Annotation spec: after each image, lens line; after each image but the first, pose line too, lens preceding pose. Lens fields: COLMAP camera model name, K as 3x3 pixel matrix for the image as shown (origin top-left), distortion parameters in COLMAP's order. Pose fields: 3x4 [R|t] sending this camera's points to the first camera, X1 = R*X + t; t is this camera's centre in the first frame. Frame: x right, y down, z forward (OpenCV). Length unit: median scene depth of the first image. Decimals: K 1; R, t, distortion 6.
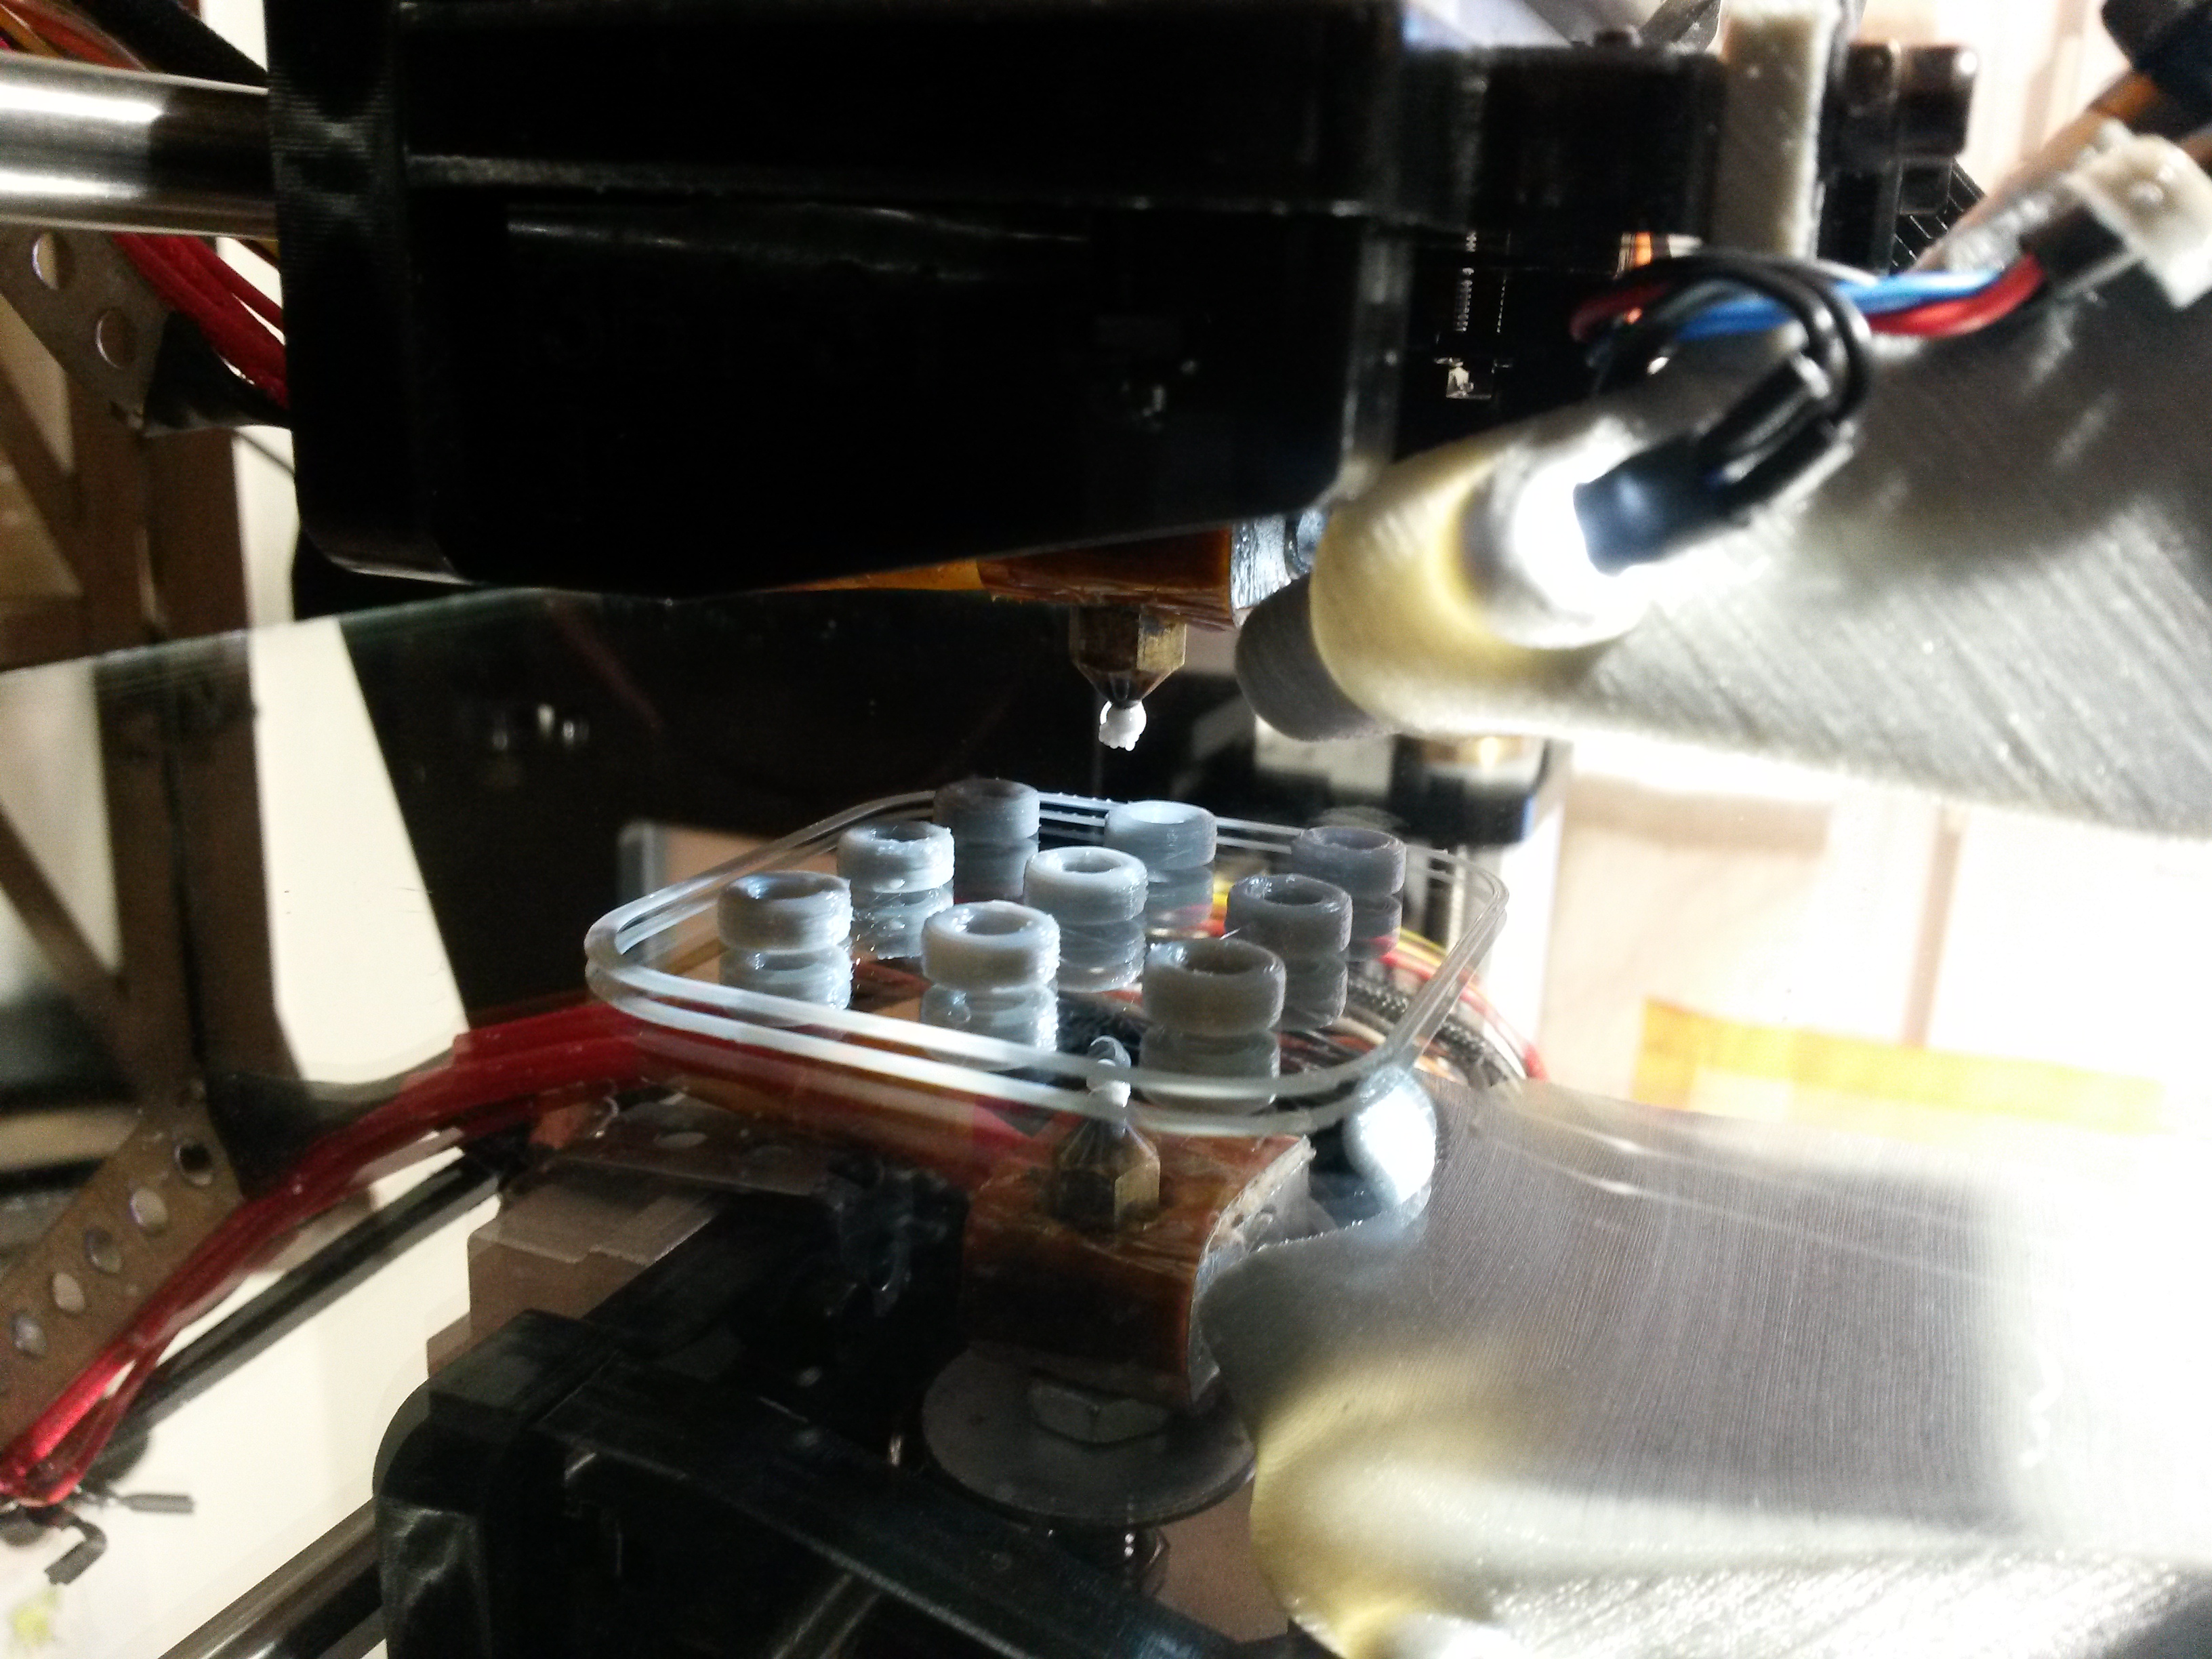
lens RADIAL K [[1785.4, 0, 1106.0], [0, 1785.4, 829.5], [0, 0, 1]] dist [0.002001, -0.000986]
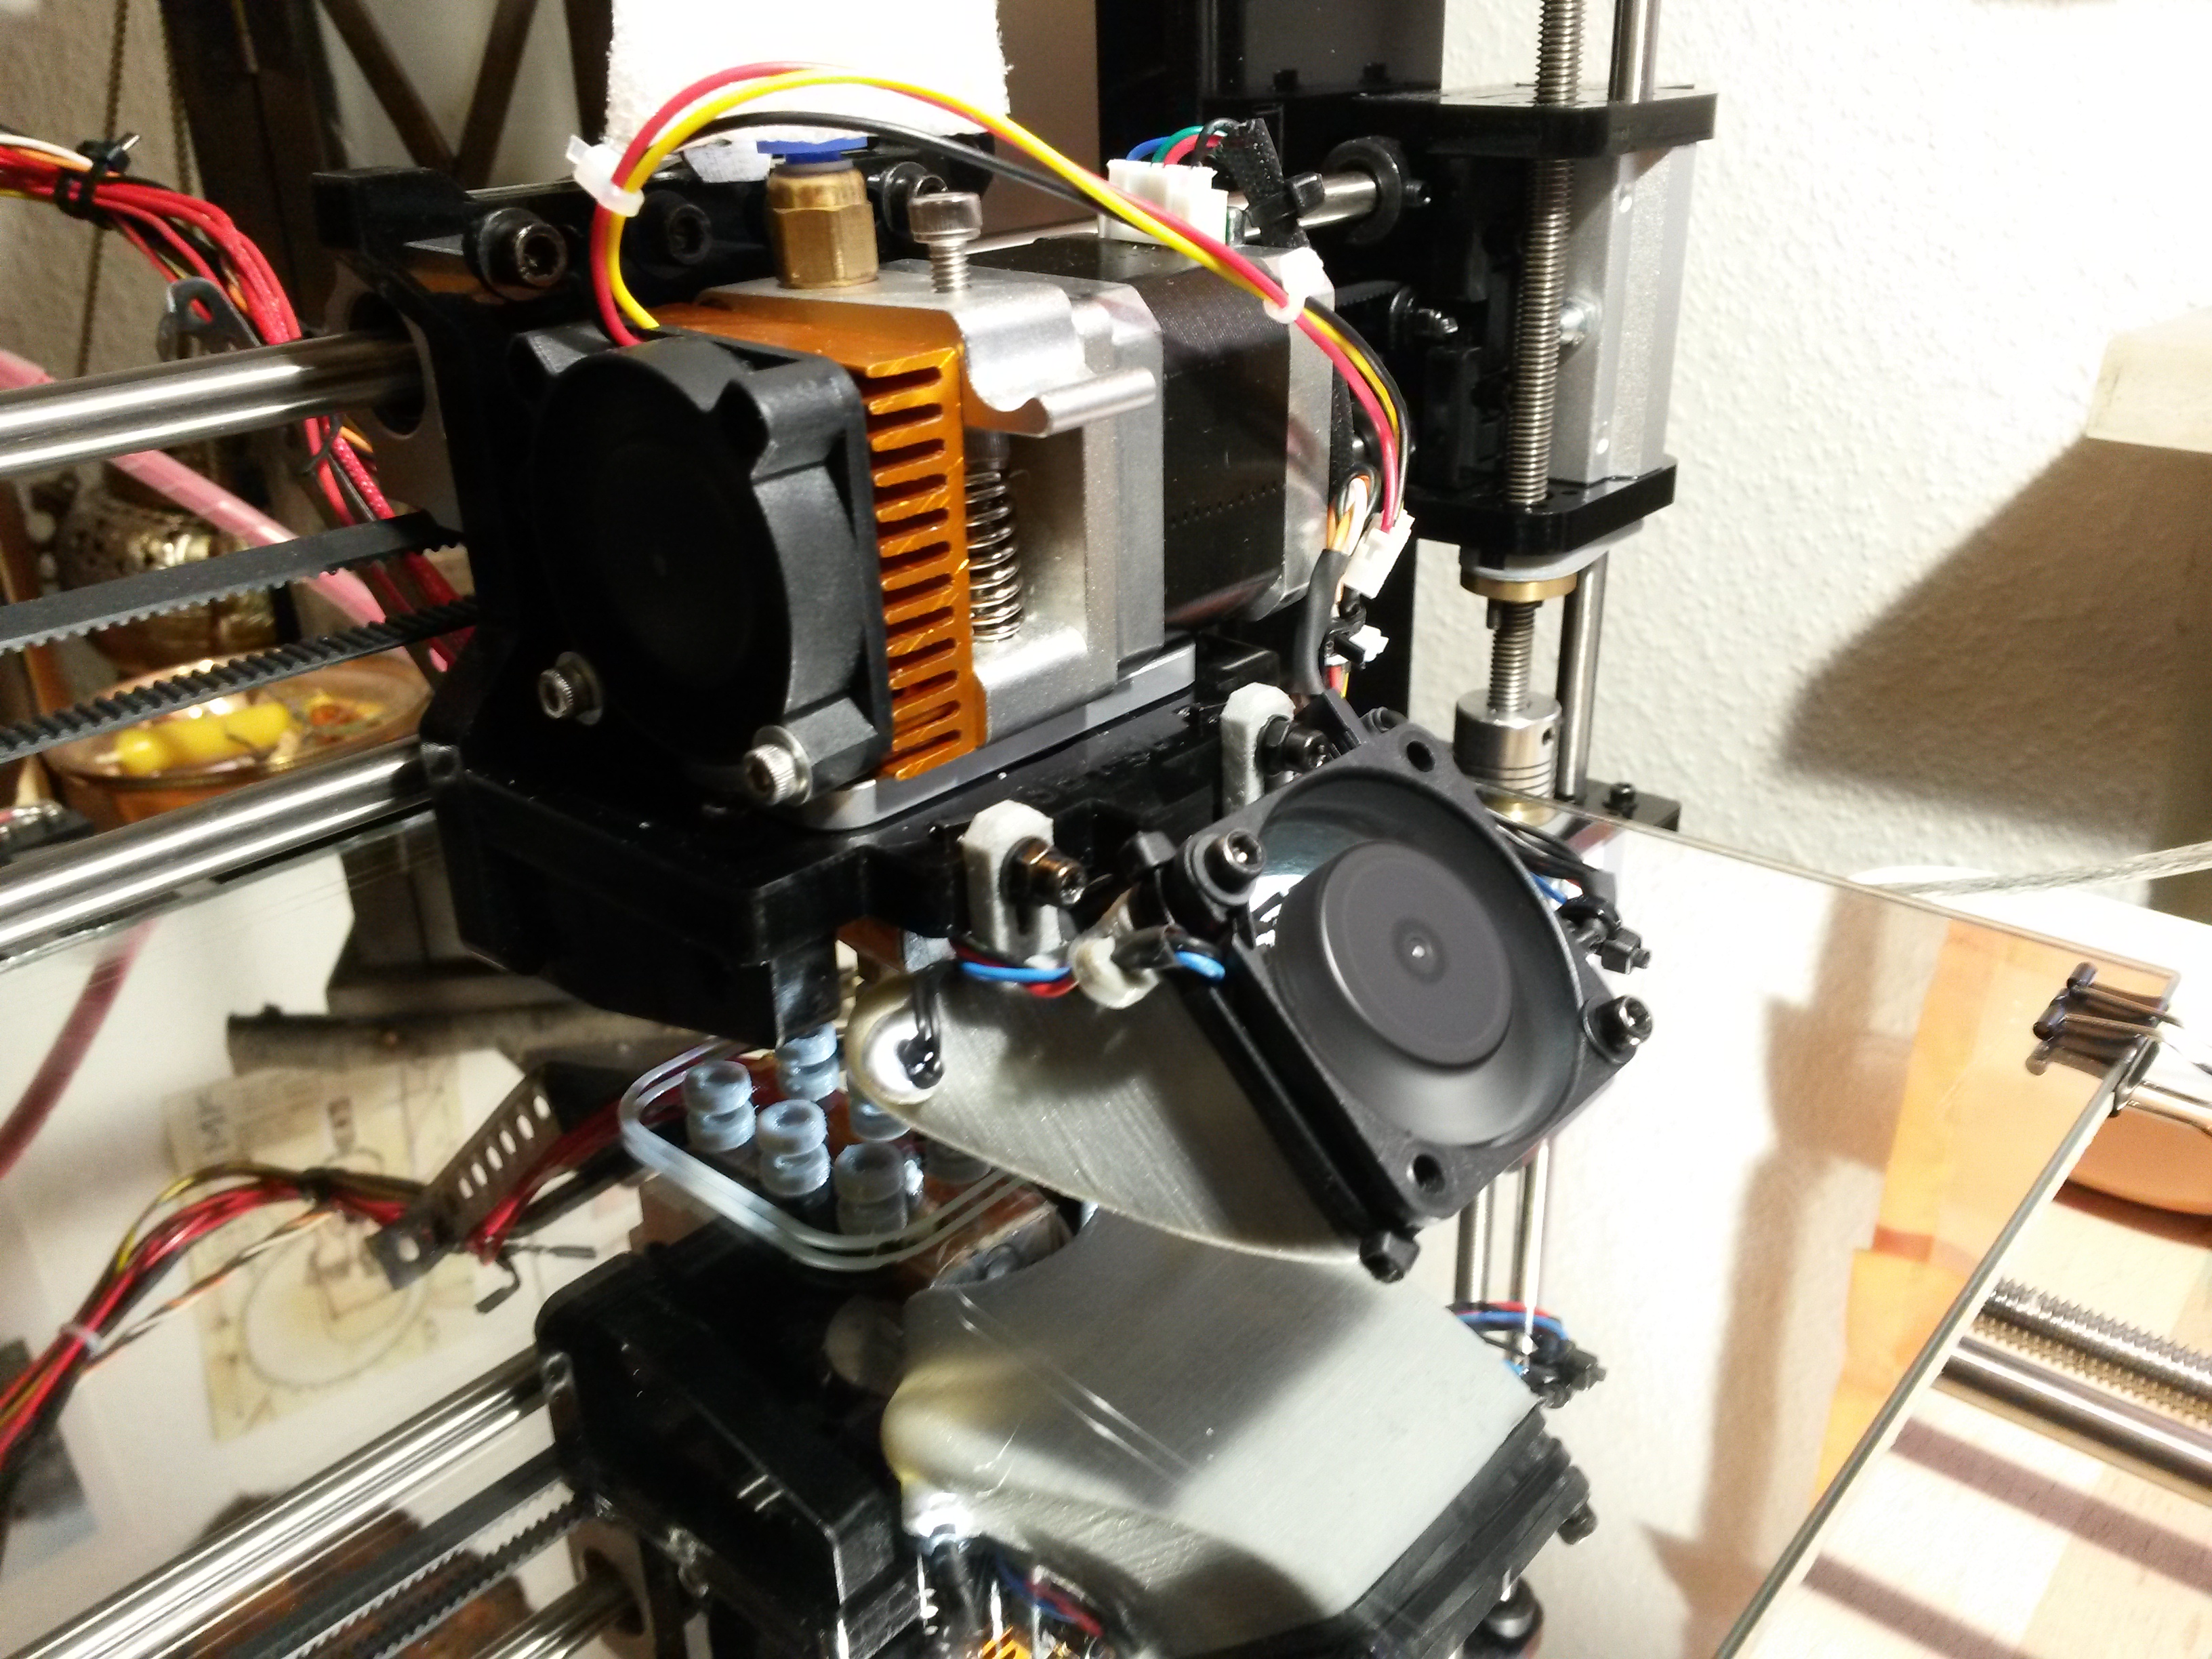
lens RADIAL K [[1889.6, 0, 1106.0], [0, 1889.6, 829.5], [0, 0, 1]] dist [-0.127007, 0.009162]
pose [[0.952598, 0.069230, -0.296249, 1.198858], [-0.026125, 0.988782, 0.147062, -0.813490], [0.303107, -0.132352, 0.943721, -1.143888]]
